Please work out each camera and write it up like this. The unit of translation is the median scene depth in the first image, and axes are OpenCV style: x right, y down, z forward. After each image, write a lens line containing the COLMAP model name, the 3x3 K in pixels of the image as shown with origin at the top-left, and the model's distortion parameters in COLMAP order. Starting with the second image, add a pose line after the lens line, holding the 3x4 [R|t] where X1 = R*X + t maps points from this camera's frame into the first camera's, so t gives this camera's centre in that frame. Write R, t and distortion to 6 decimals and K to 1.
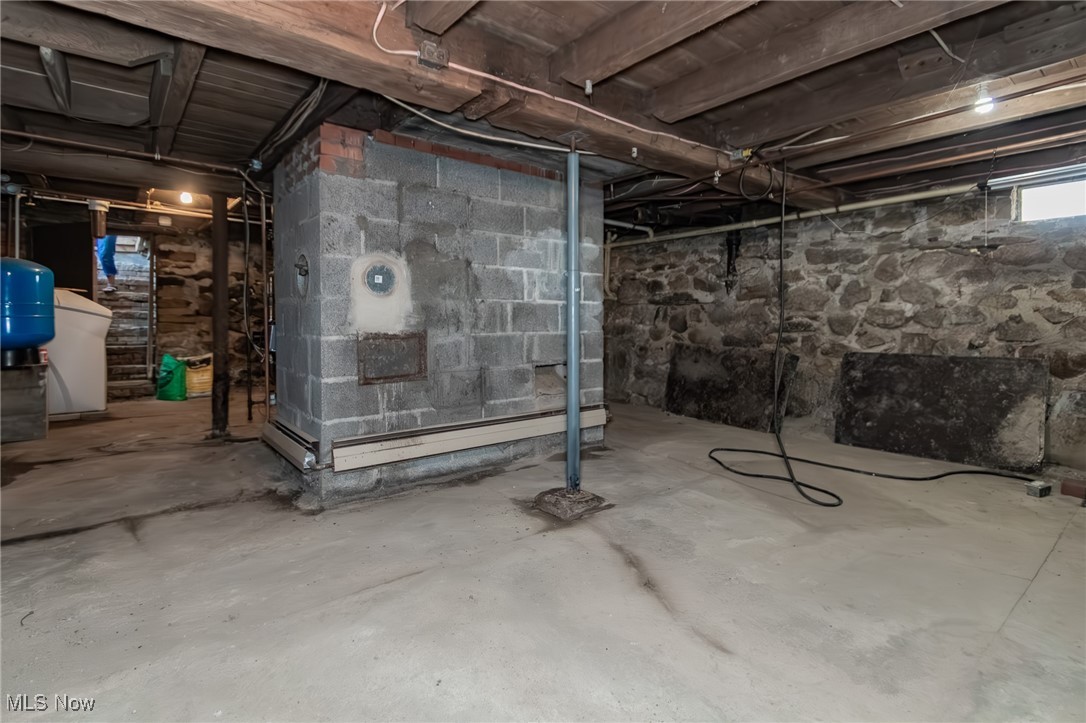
lens RADIAL K [[519.1, 0, 543.5], [0, 519.1, 322.8], [0, 0, 1]] dist [-0.001012, -0.000288]
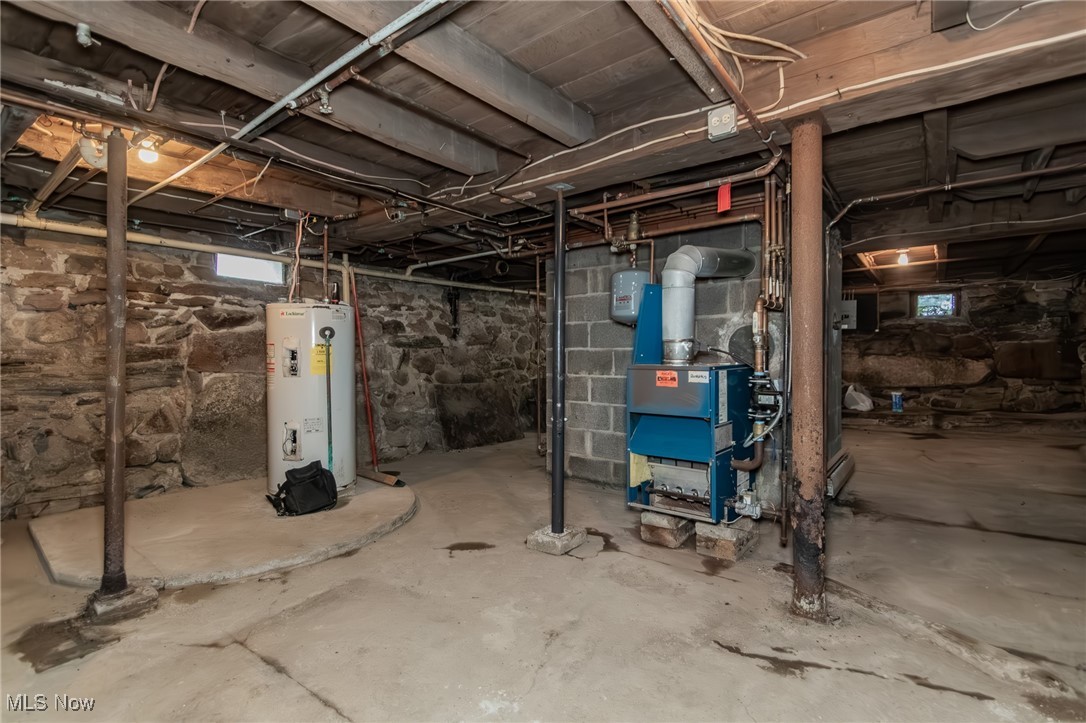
lens RADIAL K [[504.7, 0, 543.0], [0, 504.7, 361.5], [0, 0, 1]] dist [0.001048, 0.000214]
pose [[-0.222695, -0.020778, 0.974667, -0.785638], [0.010253, 0.999668, 0.023654, -0.030059], [-0.974834, 0.015261, -0.222408, 1.030814]]
